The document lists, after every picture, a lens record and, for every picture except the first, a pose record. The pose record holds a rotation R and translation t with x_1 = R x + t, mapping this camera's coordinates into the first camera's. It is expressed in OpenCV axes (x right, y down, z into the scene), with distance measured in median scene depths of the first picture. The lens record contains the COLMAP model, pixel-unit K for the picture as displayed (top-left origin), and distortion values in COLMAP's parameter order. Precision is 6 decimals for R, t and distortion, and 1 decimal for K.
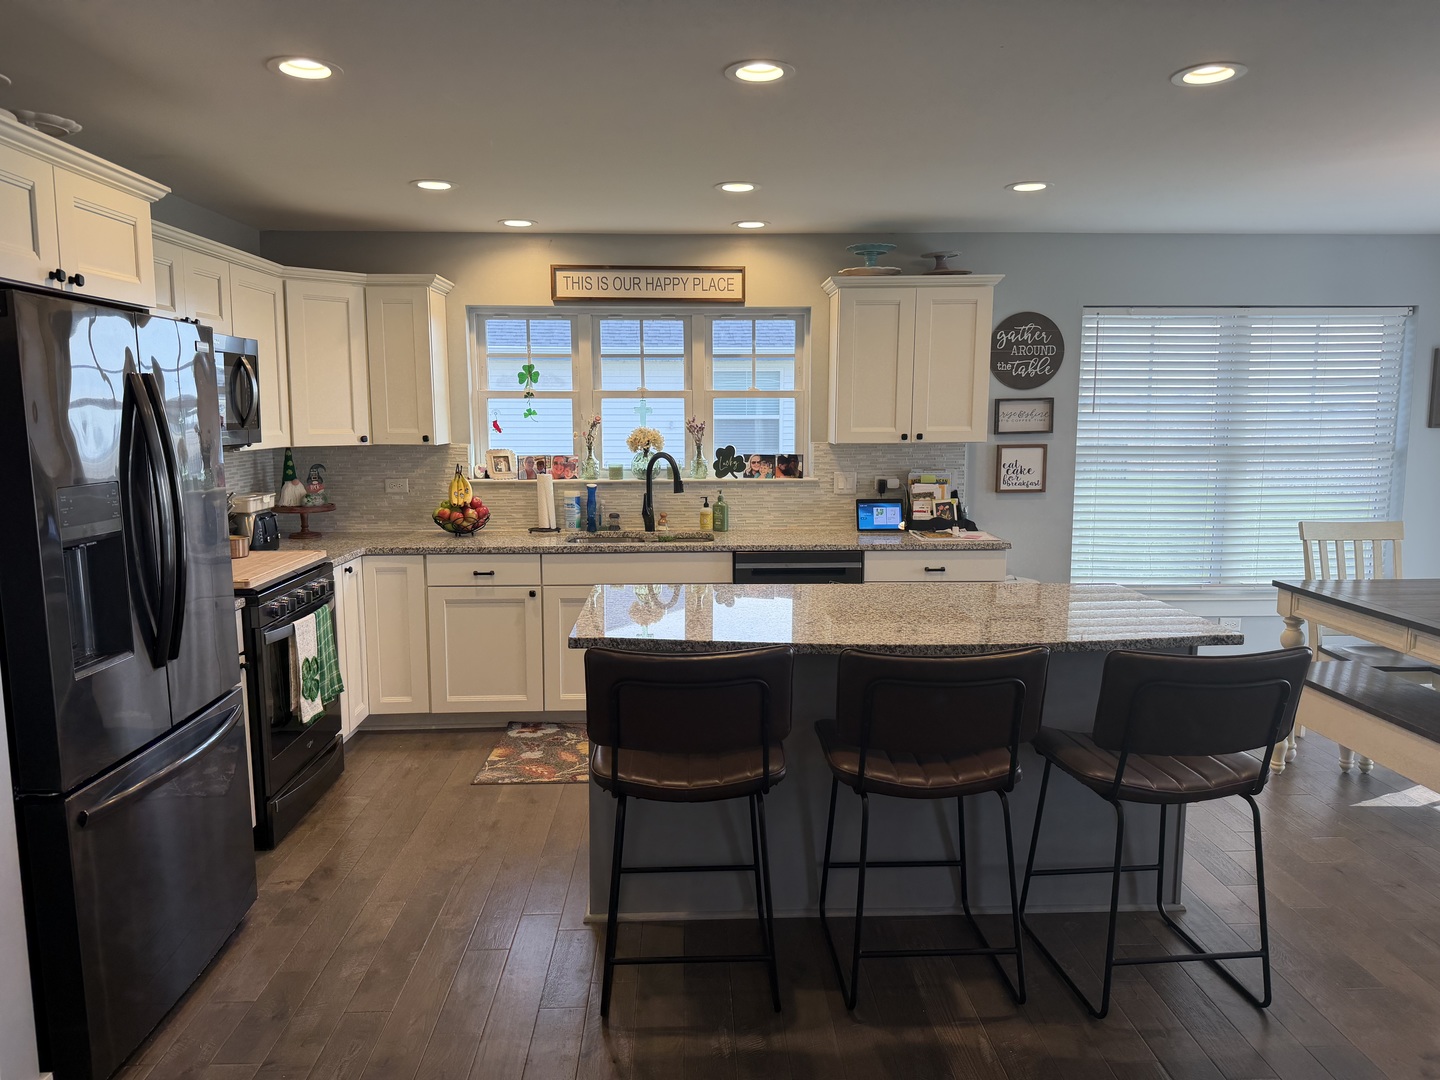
lens RADIAL K [[1007.2, 0, 717.4], [0, 1007.2, 546.8], [0, 0, 1]] dist [0.048508, -0.031954]
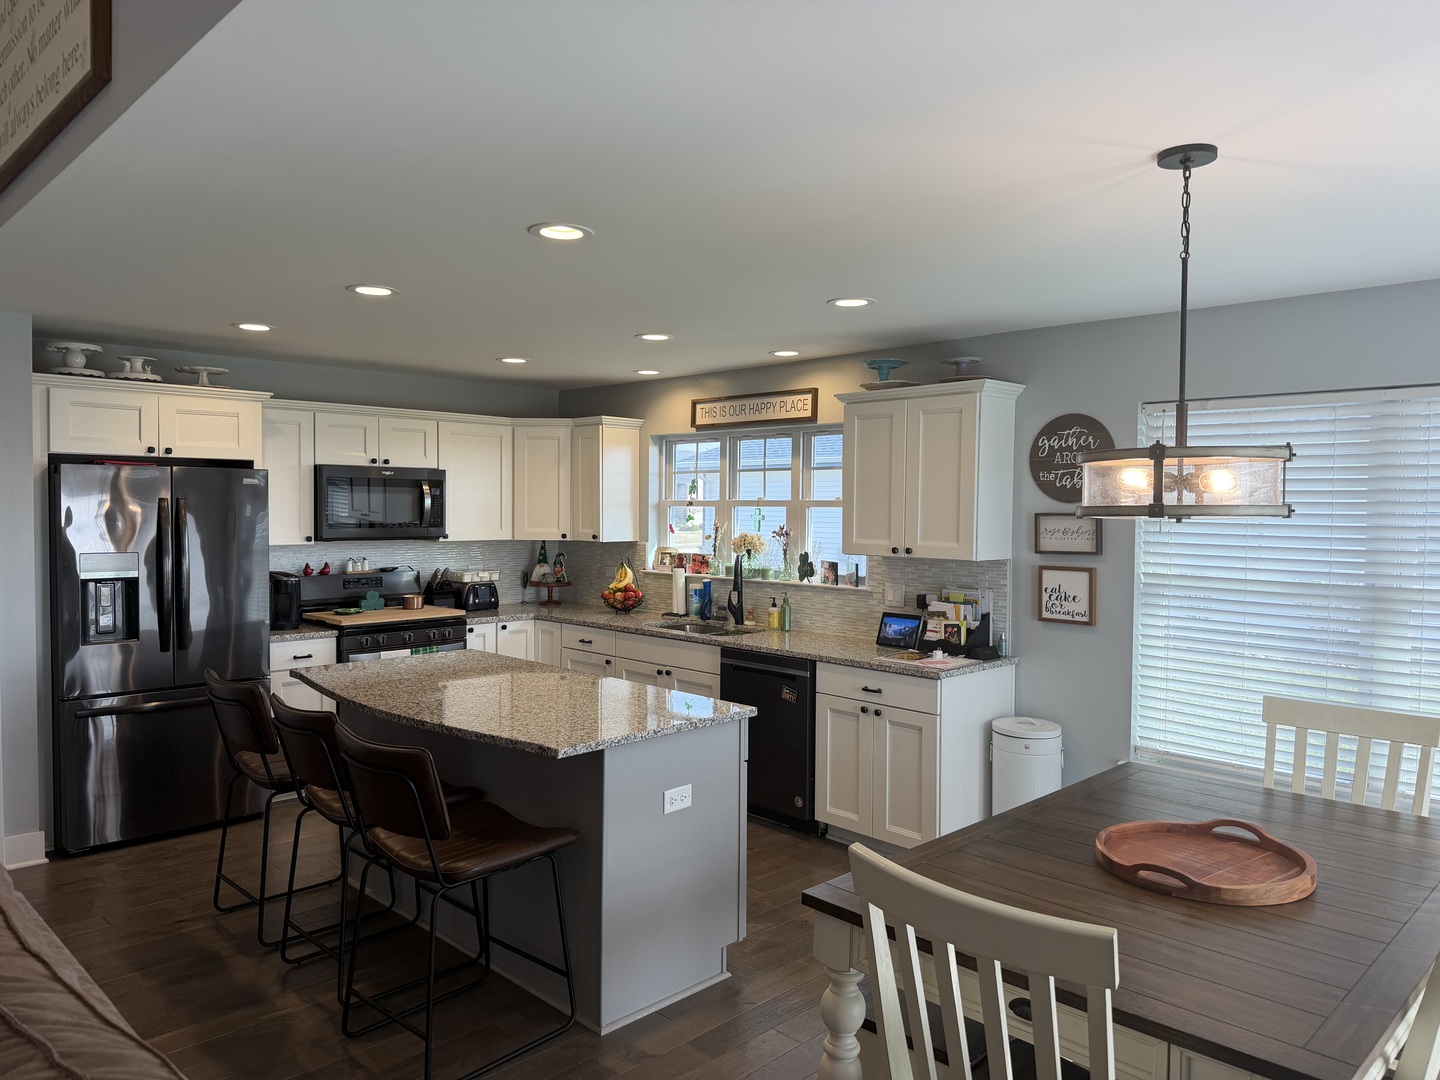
lens RADIAL K [[1007.2, 0, 709.3], [0, 1007.2, 530.5], [0, 0, 1]] dist [0.048508, -0.031954]
pose [[0.669947, 0.028854, -0.741848, 0.739308], [-0.105574, 0.992792, -0.056728, -0.051881], [0.734864, 0.116325, 0.668164, 0.210073]]
